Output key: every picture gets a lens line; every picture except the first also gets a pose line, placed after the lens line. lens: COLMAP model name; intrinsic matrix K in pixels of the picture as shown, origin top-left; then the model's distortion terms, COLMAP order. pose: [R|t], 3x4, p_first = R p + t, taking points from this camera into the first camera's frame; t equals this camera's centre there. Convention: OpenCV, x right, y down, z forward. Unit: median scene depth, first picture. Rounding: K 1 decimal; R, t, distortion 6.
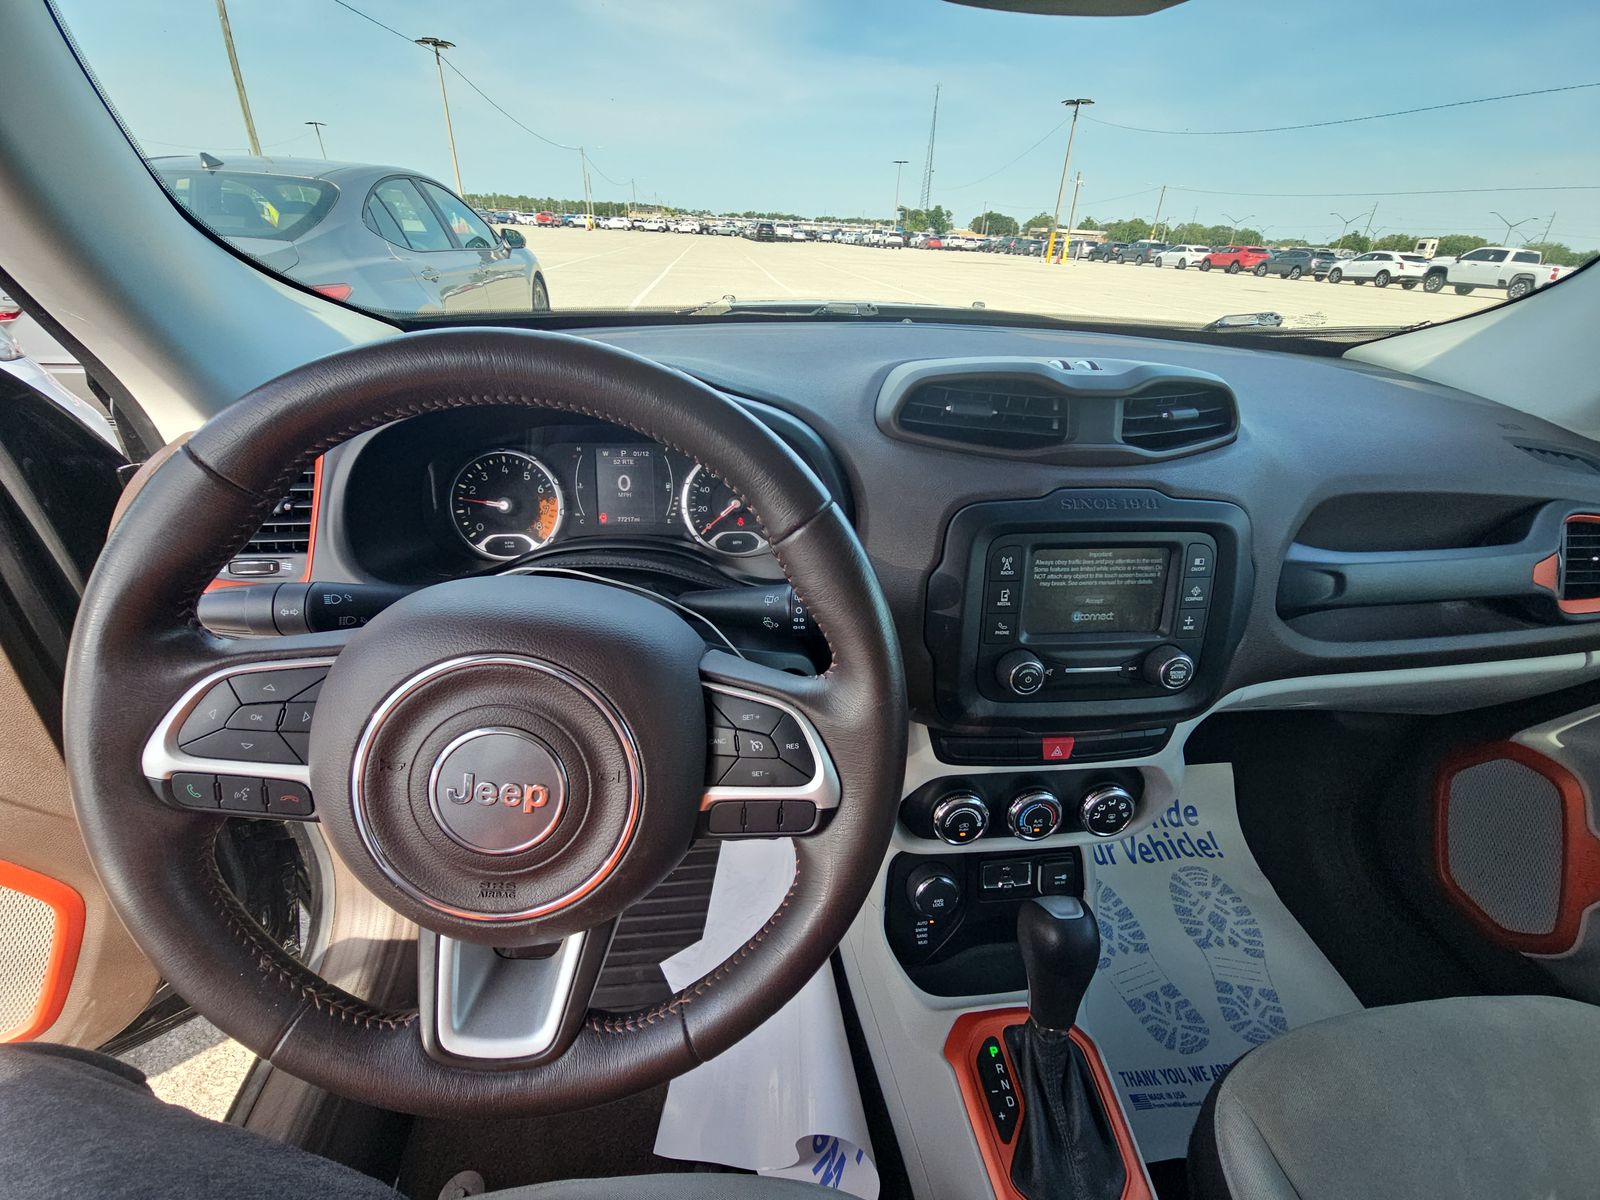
lens RADIAL K [[663.0, 0, 800.6], [0, 663.0, 600.4], [0, 0, 1]] dist [0.004777, -0.000879]
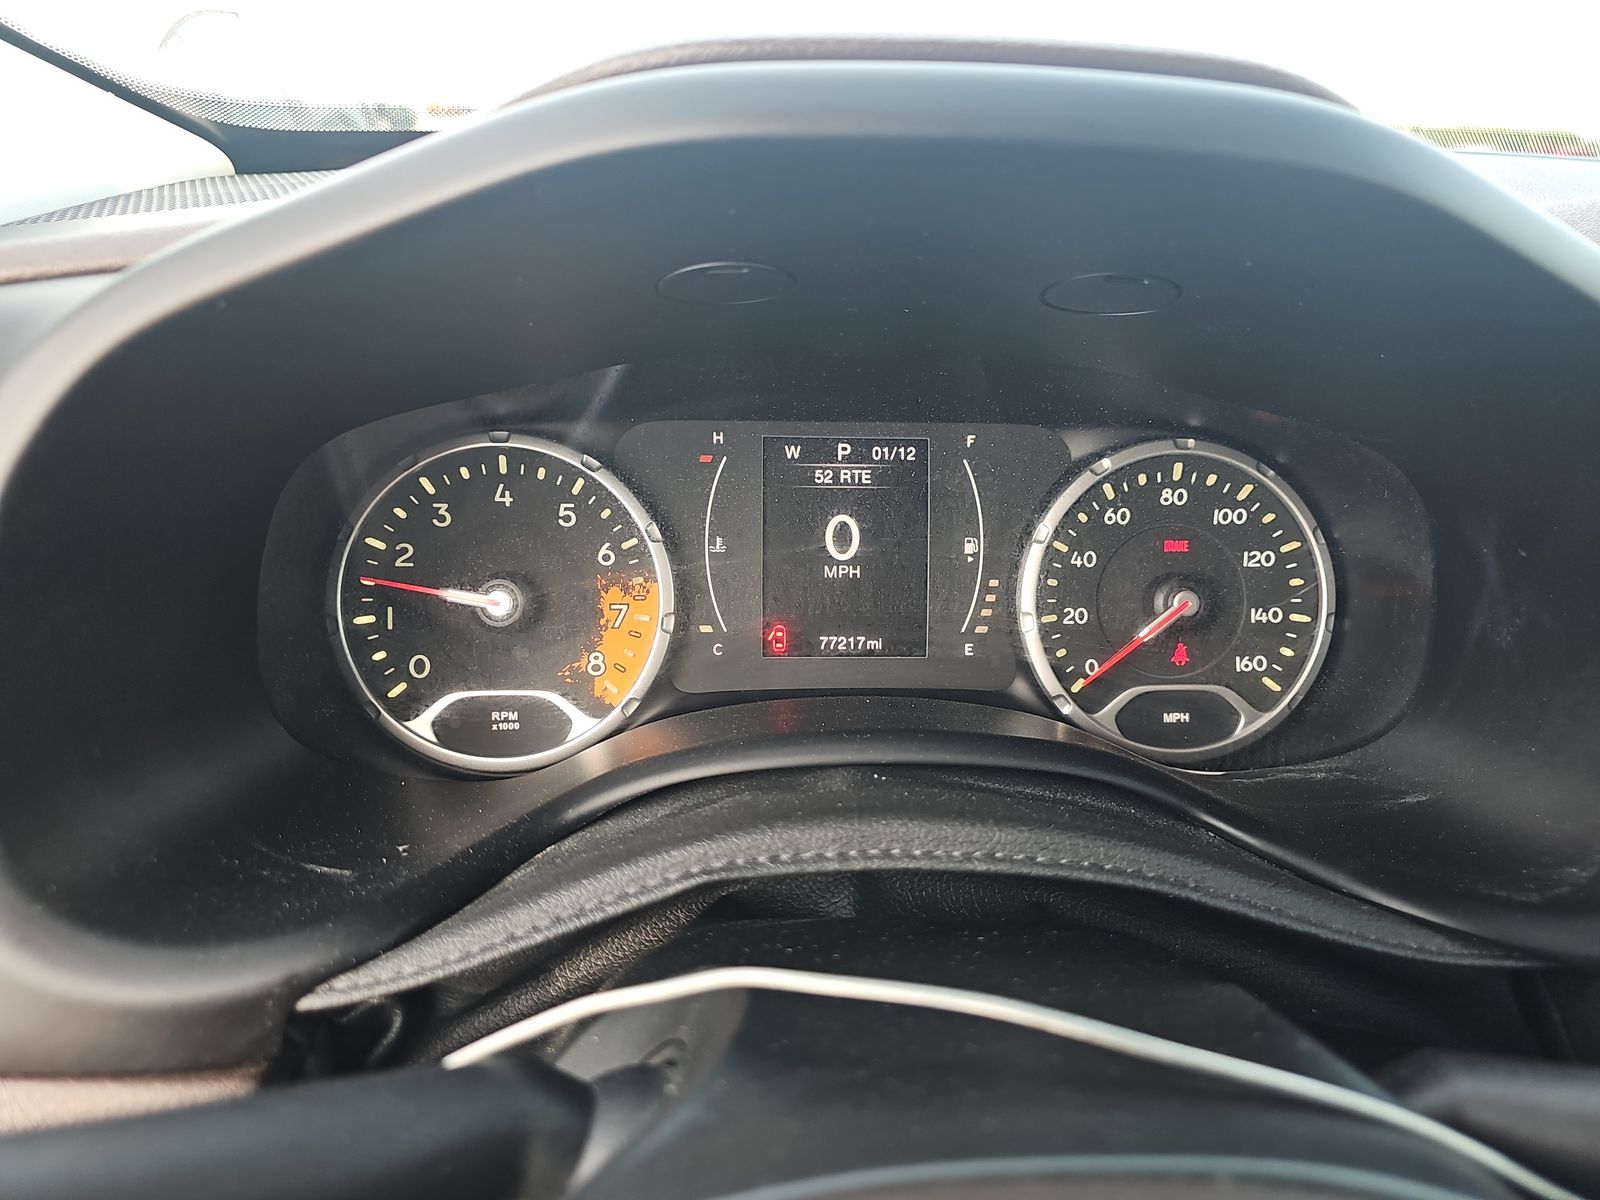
lens RADIAL K [[1110.2, 0, 797.1], [0, 1110.2, 603.8], [0, 0, 1]] dist [0.005261, -0.006412]
pose [[0.999904, 0.010722, -0.008738, -0.384075], [-0.011532, 0.995052, -0.098683, -0.117733], [0.007637, 0.098774, 0.995081, 0.594201]]
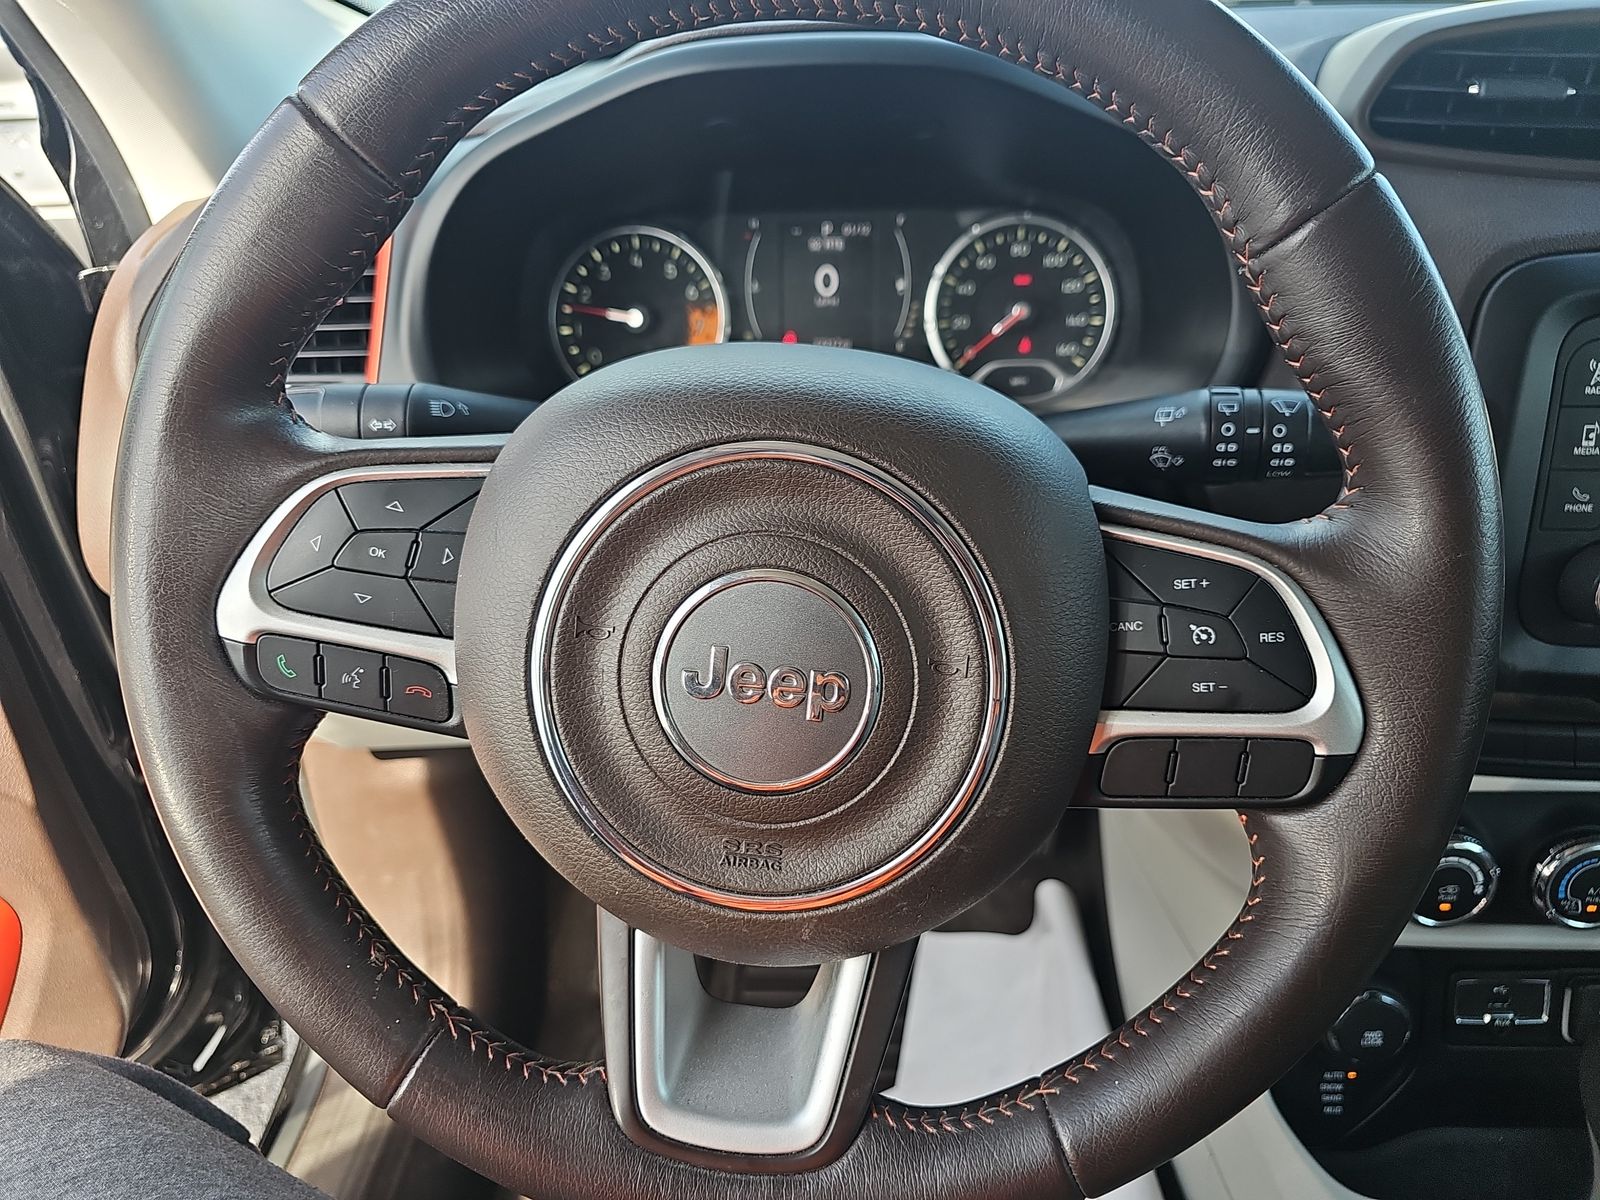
lens RADIAL K [[1110.2, 0, 812.4], [0, 1110.2, 595.2], [0, 0, 1]] dist [0.005261, -0.006412]
pose [[0.986470, 0.021715, -0.162498, -0.152259], [-0.019172, 0.999668, 0.017201, 0.114815], [0.162818, -0.013853, 0.986559, 0.029571]]
